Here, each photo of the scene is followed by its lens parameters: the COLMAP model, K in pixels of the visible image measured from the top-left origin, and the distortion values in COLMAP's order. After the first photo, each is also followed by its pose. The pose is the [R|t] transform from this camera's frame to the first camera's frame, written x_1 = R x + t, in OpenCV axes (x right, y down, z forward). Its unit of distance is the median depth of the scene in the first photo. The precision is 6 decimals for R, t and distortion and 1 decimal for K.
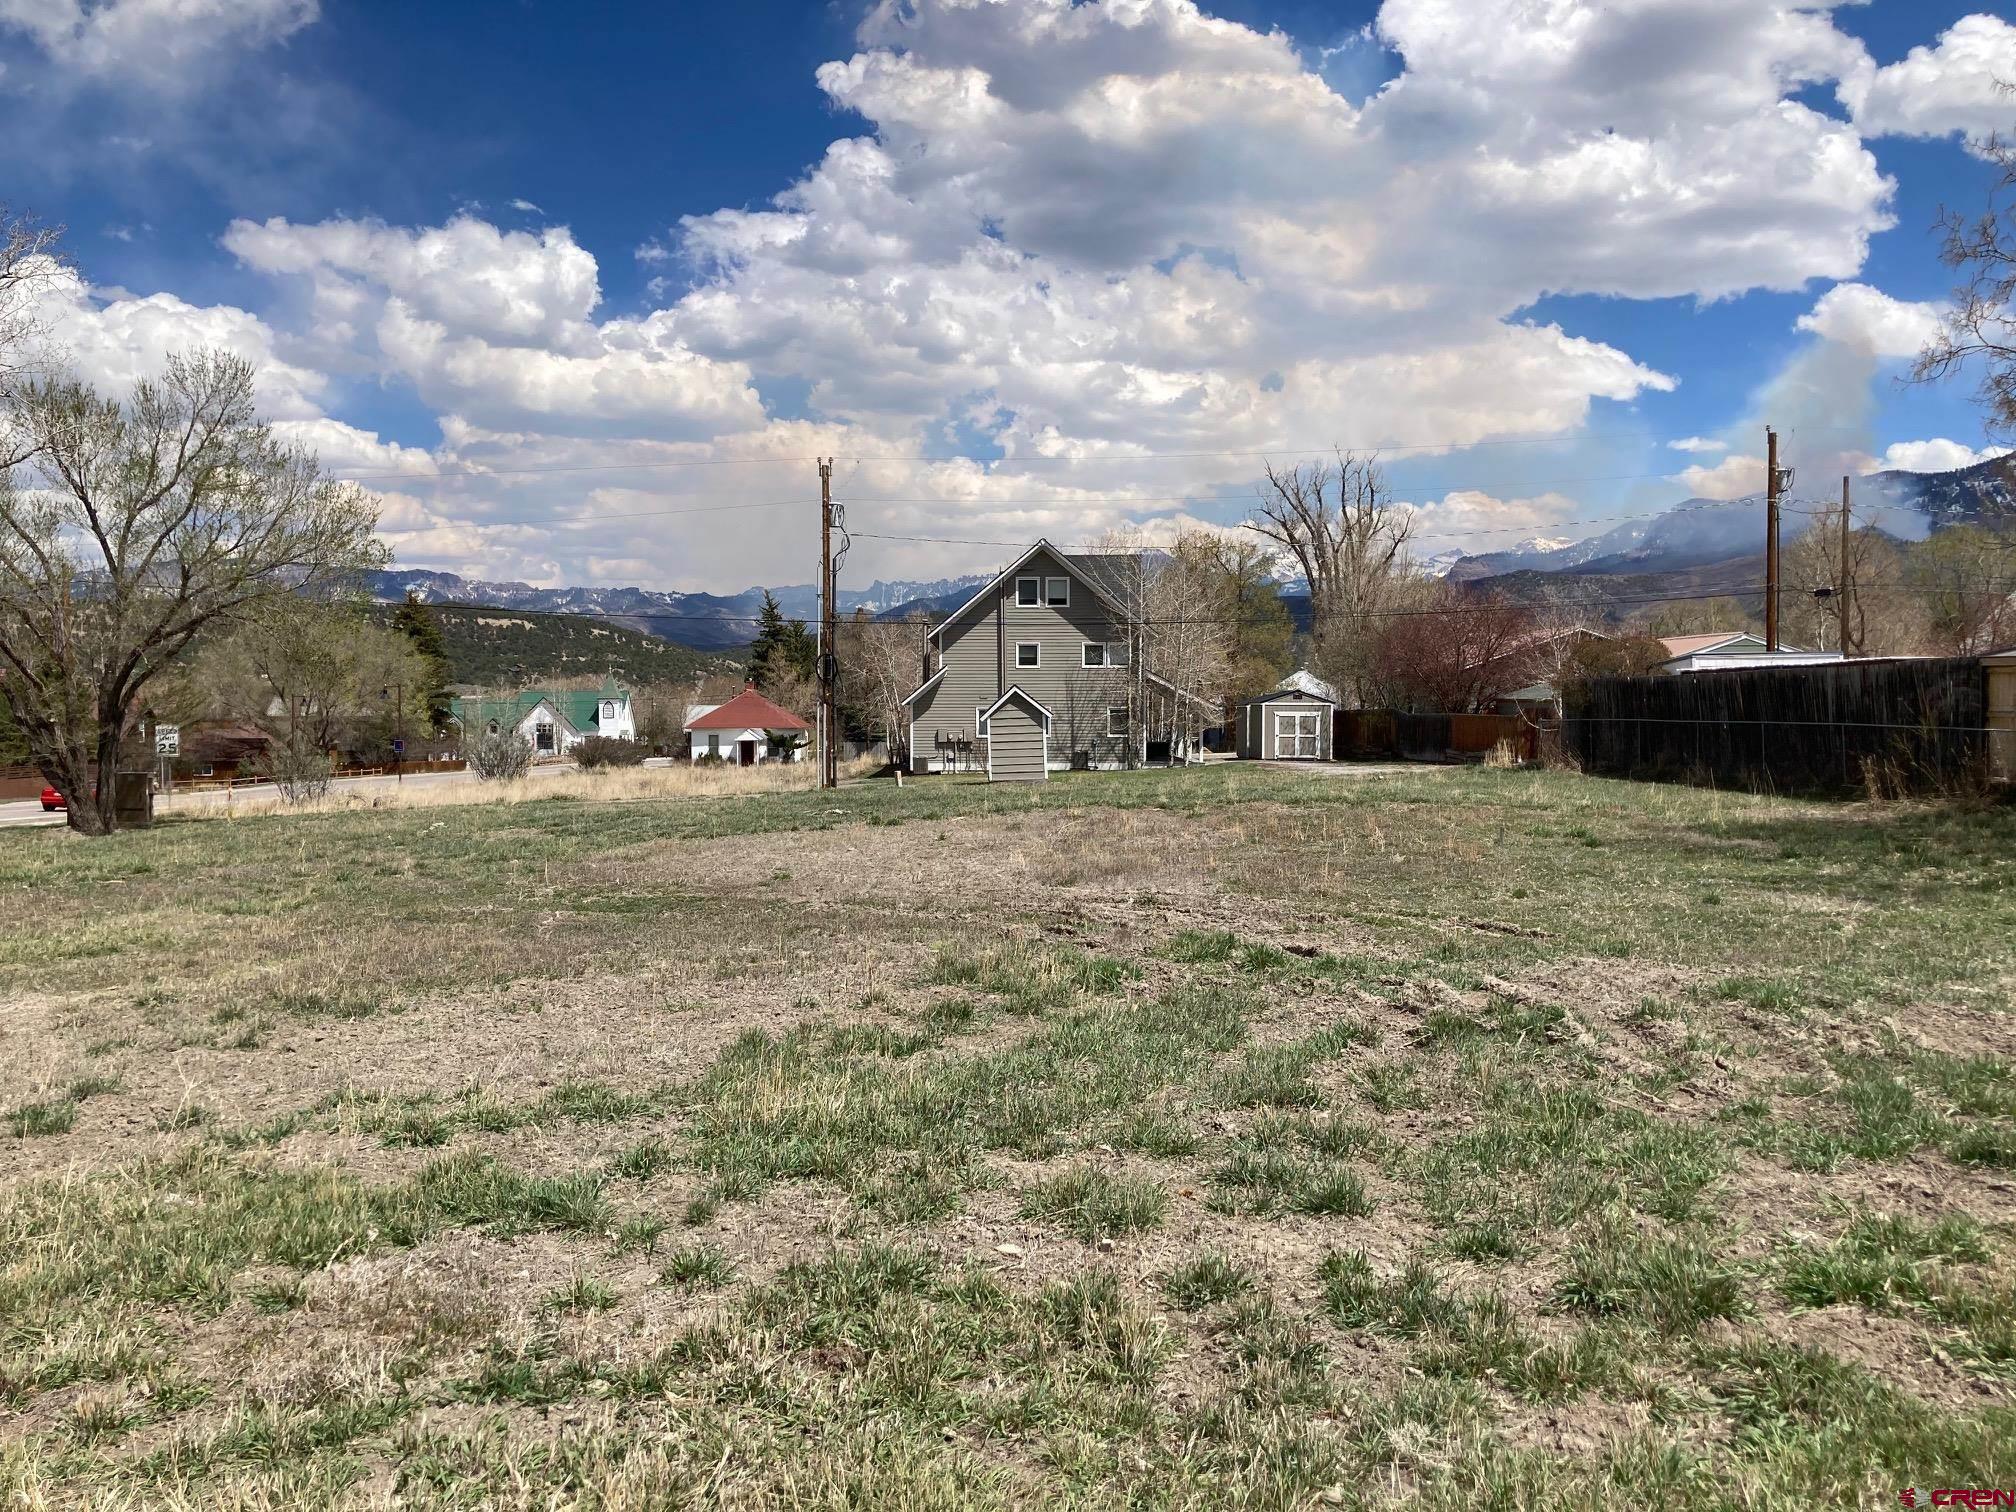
lens RADIAL K [[1624.7, 0, 989.5], [0, 1624.7, 786.5], [0, 0, 1]] dist [0.049599, -0.155516]
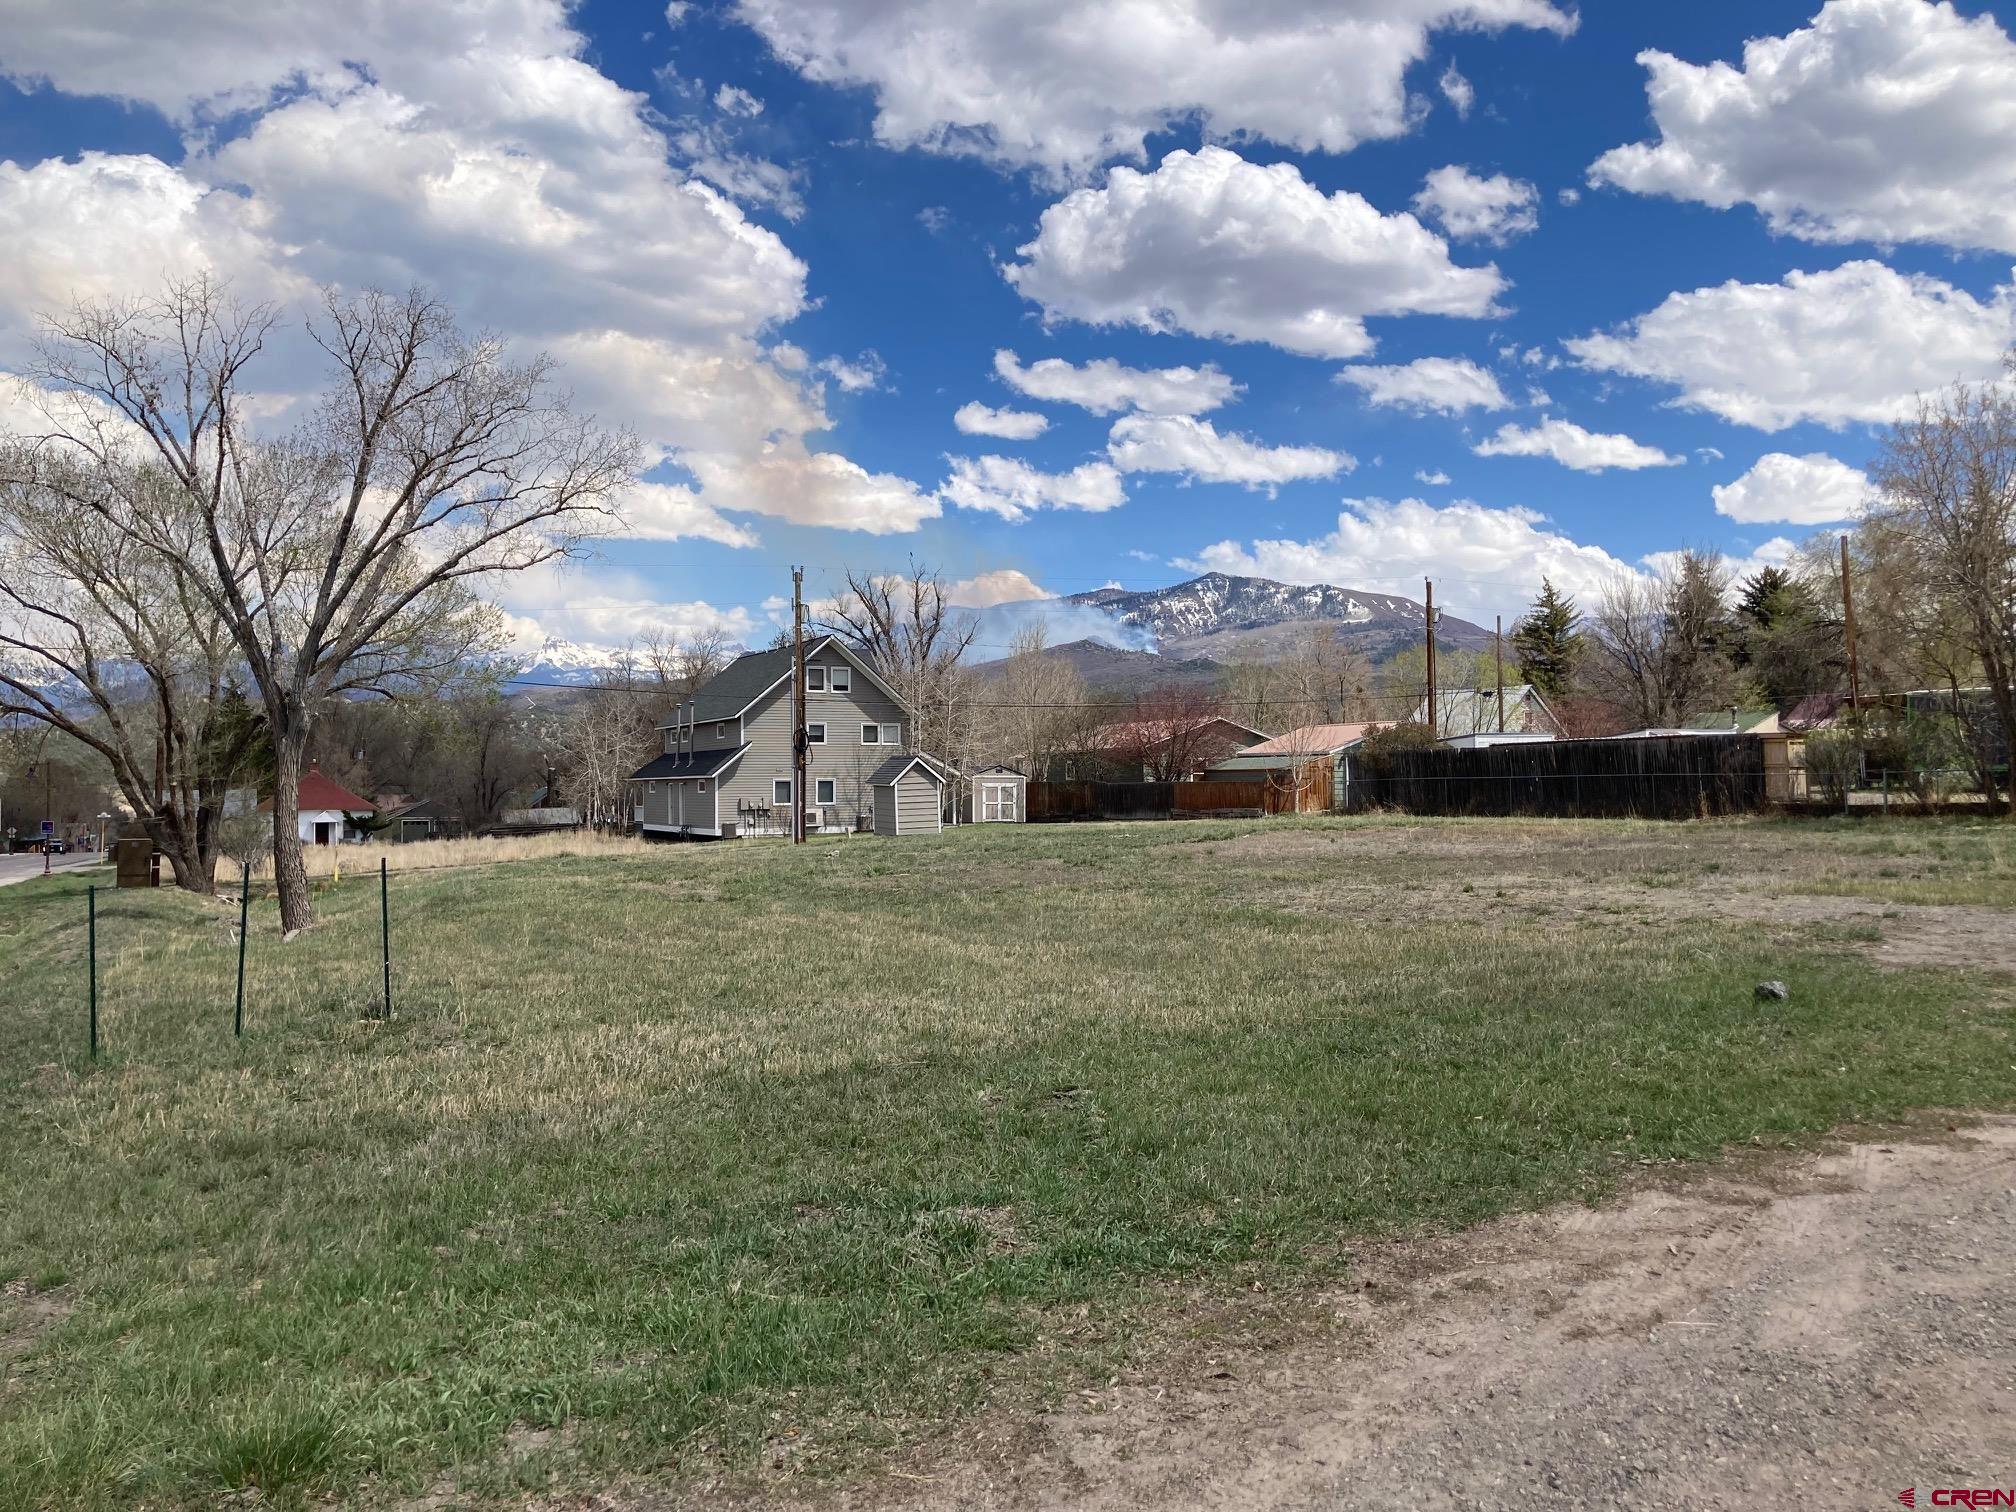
lens RADIAL K [[1624.7, 0, 989.5], [0, 1624.7, 786.5], [0, 0, 1]] dist [0.049599, -0.155516]
pose [[0.905775, -0.002910, 0.423750, -0.352112], [0.026660, 0.998387, -0.050132, 0.017531], [-0.422920, 0.056705, 0.904391, -0.090513]]
